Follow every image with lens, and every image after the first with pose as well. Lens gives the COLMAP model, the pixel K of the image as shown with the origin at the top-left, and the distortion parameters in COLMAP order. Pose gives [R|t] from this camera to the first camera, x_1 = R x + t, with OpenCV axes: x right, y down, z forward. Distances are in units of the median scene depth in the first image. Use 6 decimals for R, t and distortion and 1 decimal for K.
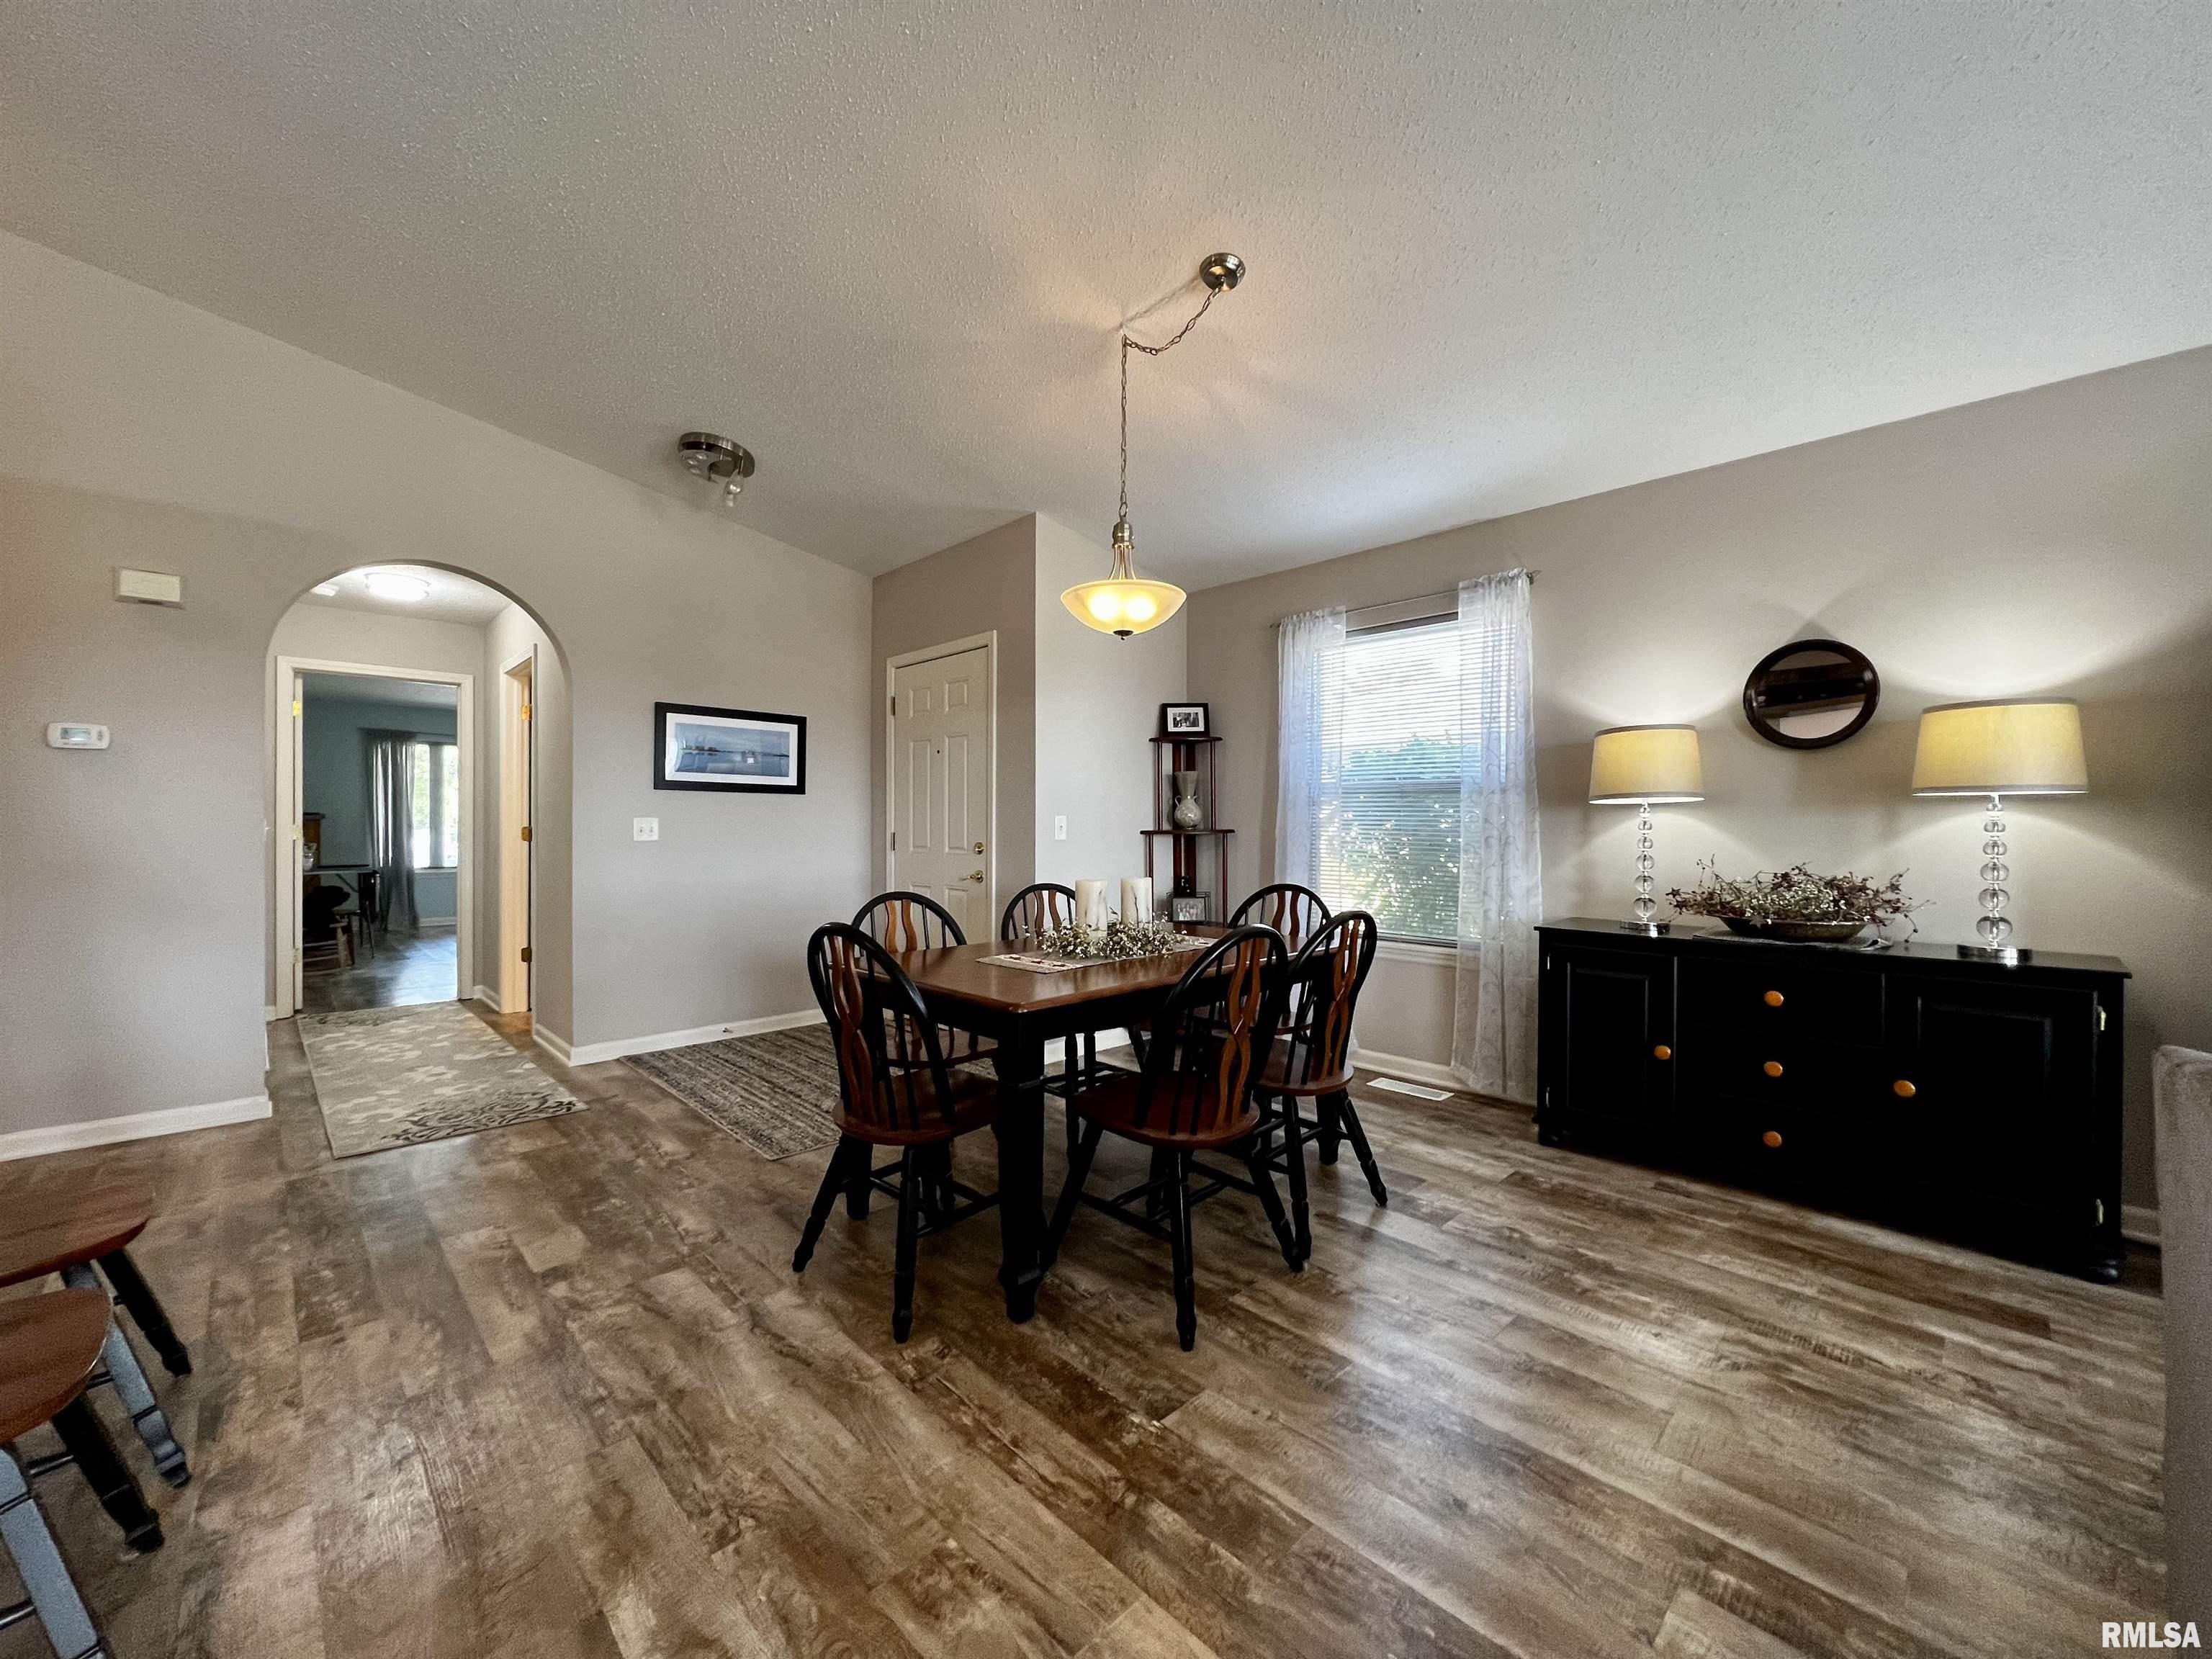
lens RADIAL K [[881.5, 0, 1103.1], [0, 881.5, 827.2], [0, 0, 1]] dist [-0.002189, 0.000819]
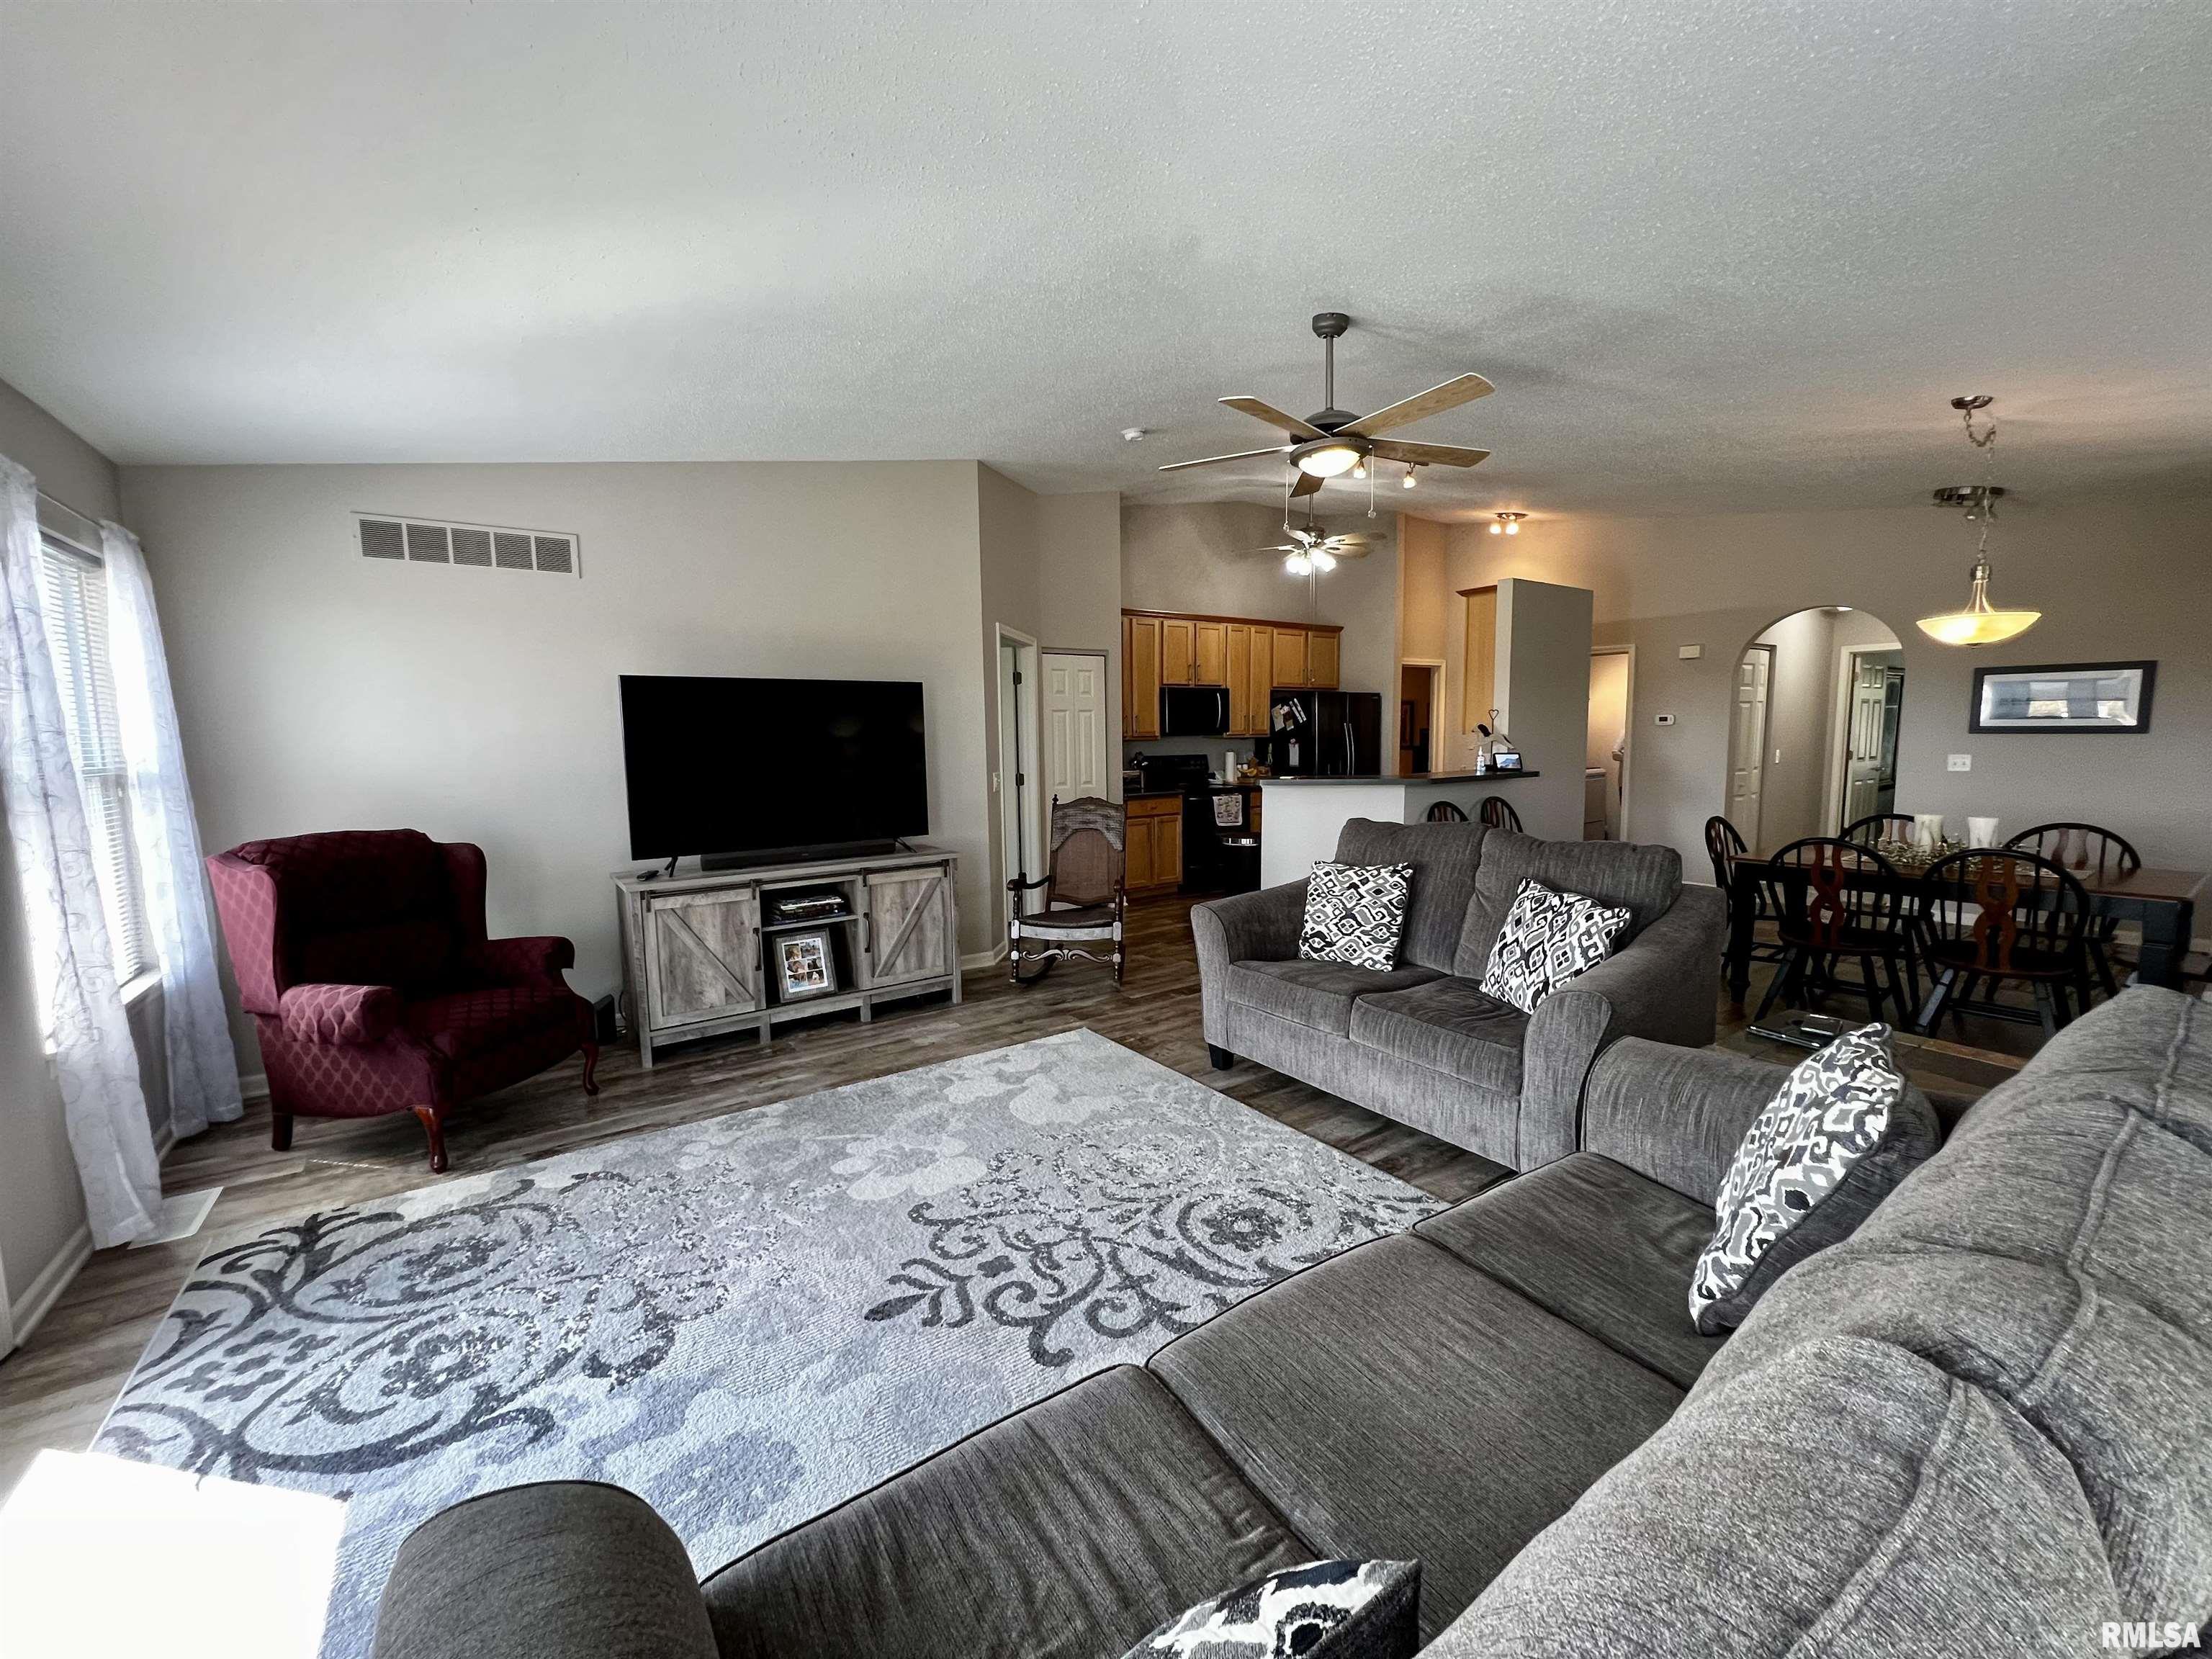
lens RADIAL K [[881.5, 0, 1102.2], [0, 881.5, 829.9], [0, 0, 1]] dist [-0.002189, 0.000819]
pose [[-0.158481, 0.107757, -0.981464, 1.515607], [0.013282, 0.994169, 0.107008, -0.083642], [0.987273, 0.003923, -0.158989, -0.145941]]
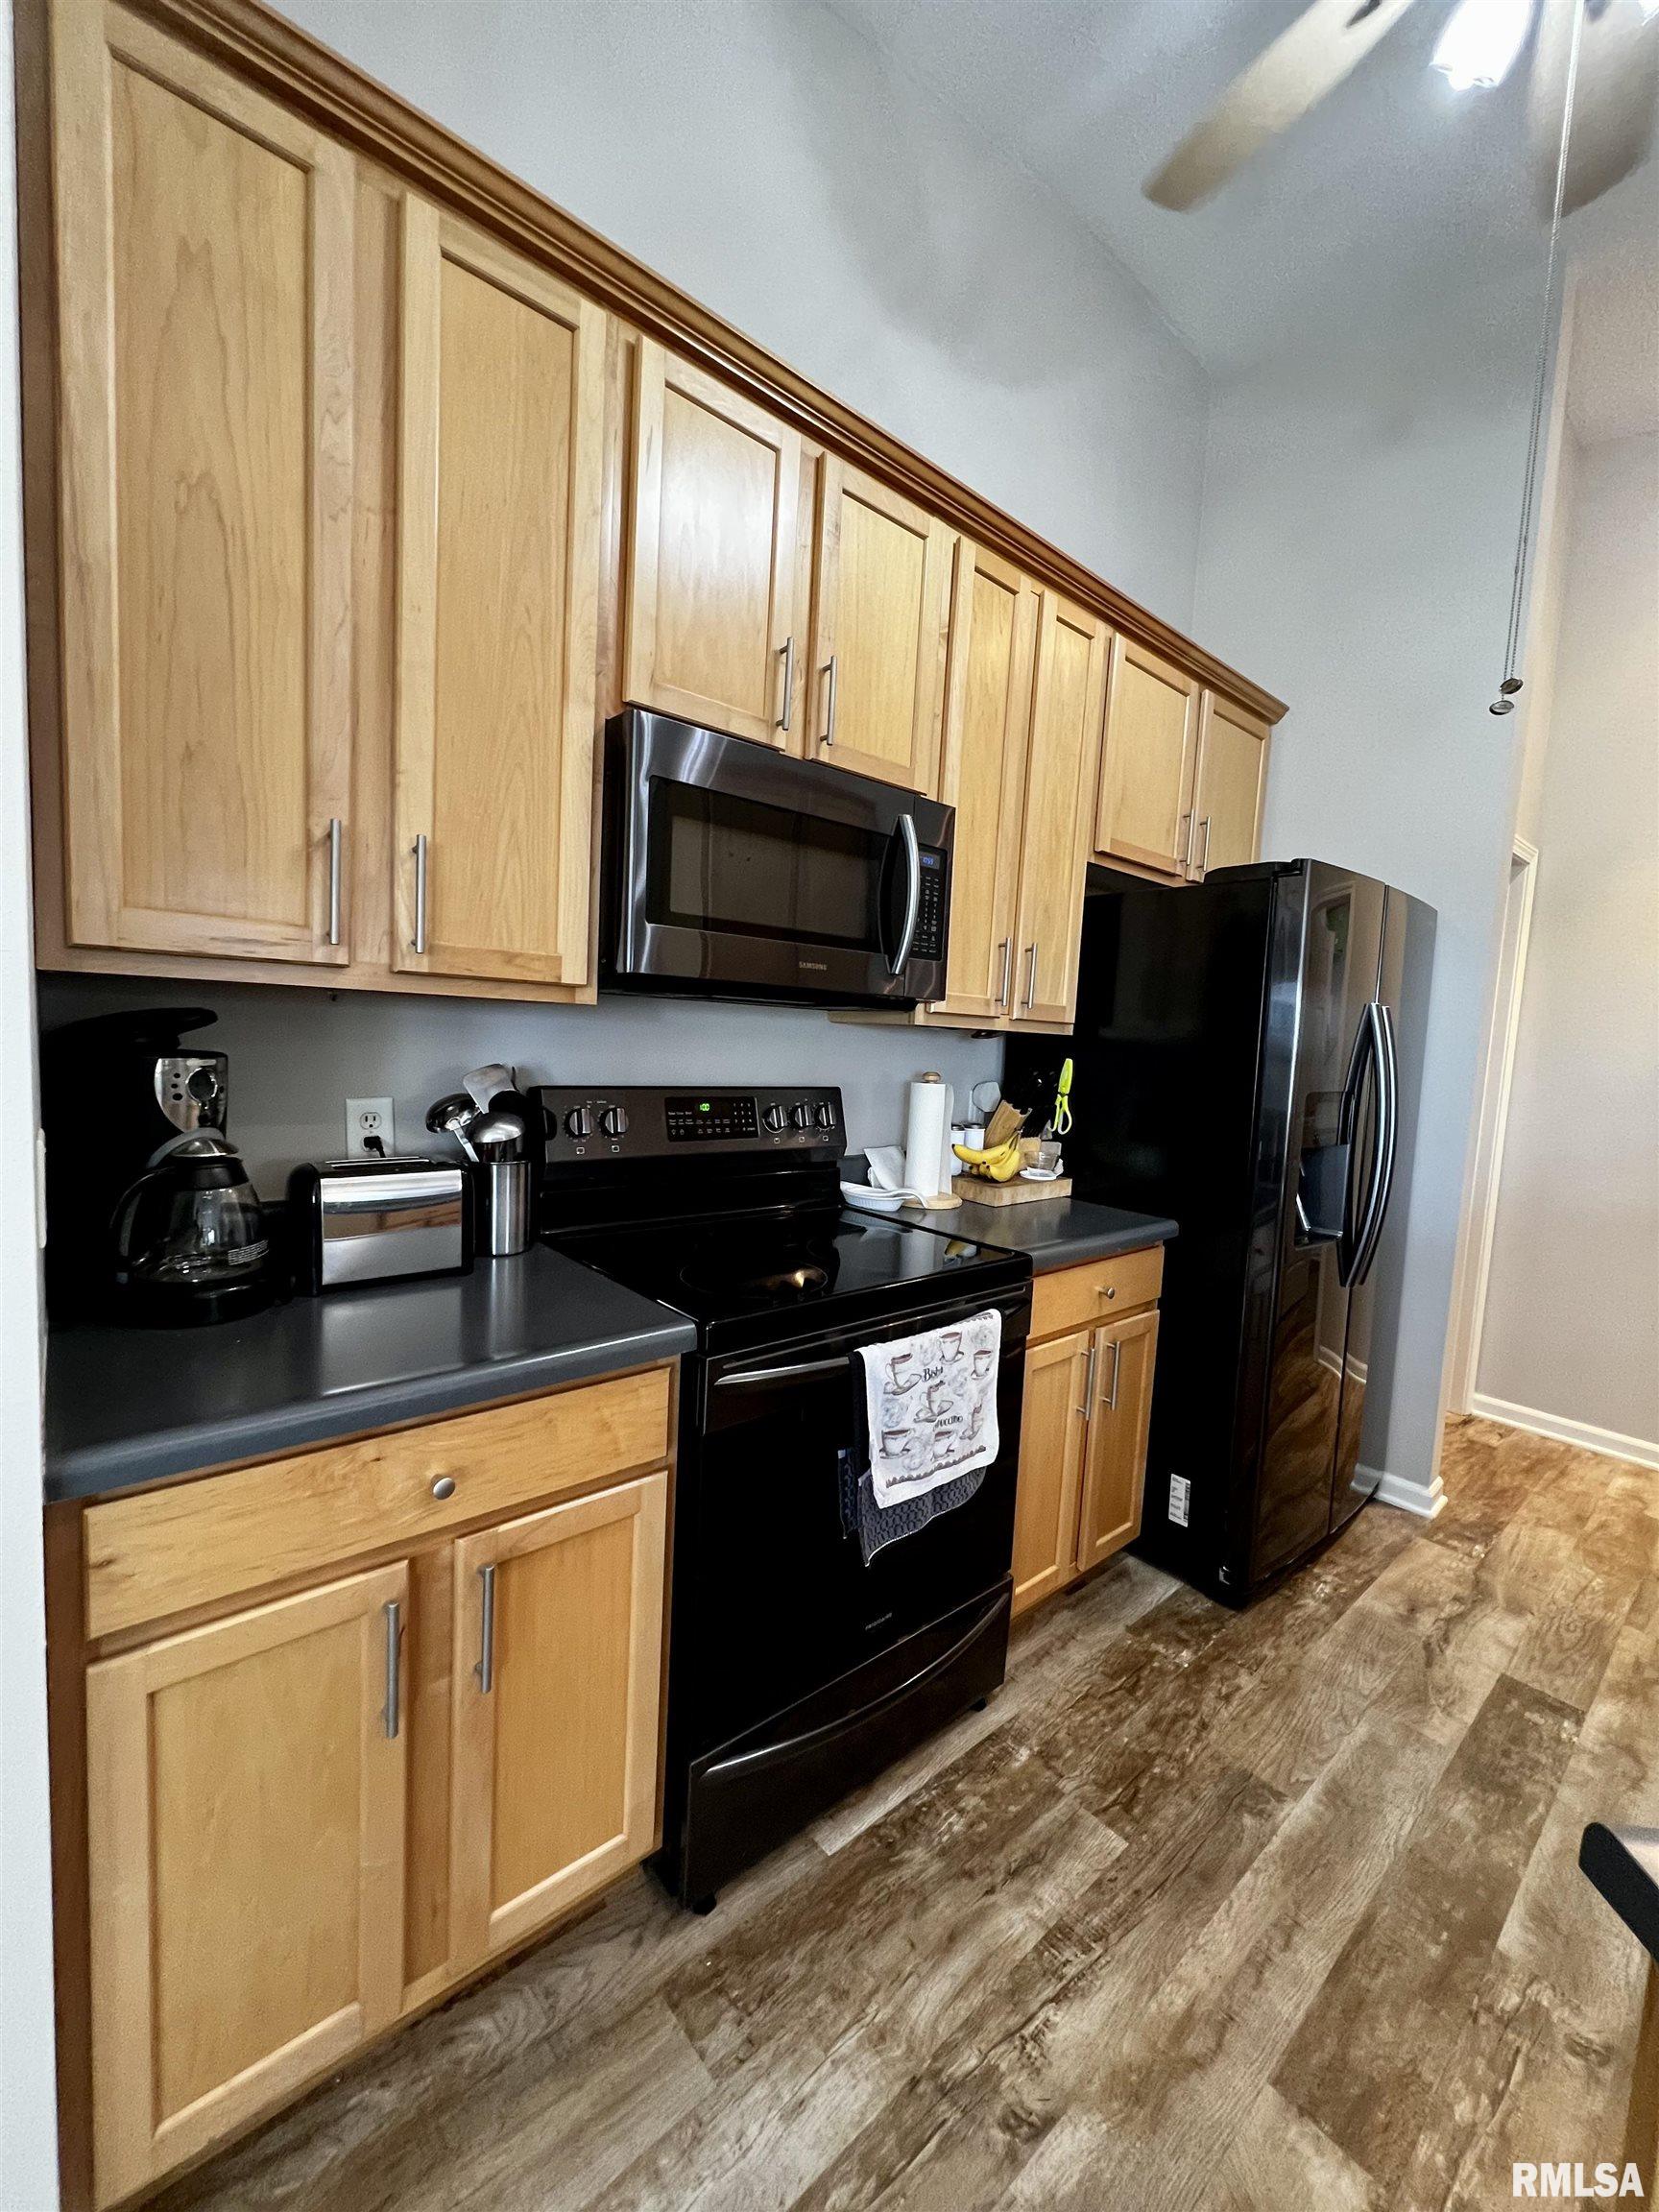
lens RADIAL K [[881.5, 0, 823.7], [0, 881.5, 1100.7], [0, 0, 1]] dist [-0.002189, 0.000819]
pose [[-0.061574, 0.078551, -0.995007, -0.556523], [-0.053258, 0.995220, 0.081863, -0.065772], [0.996681, 0.058033, -0.057096, -0.235431]]
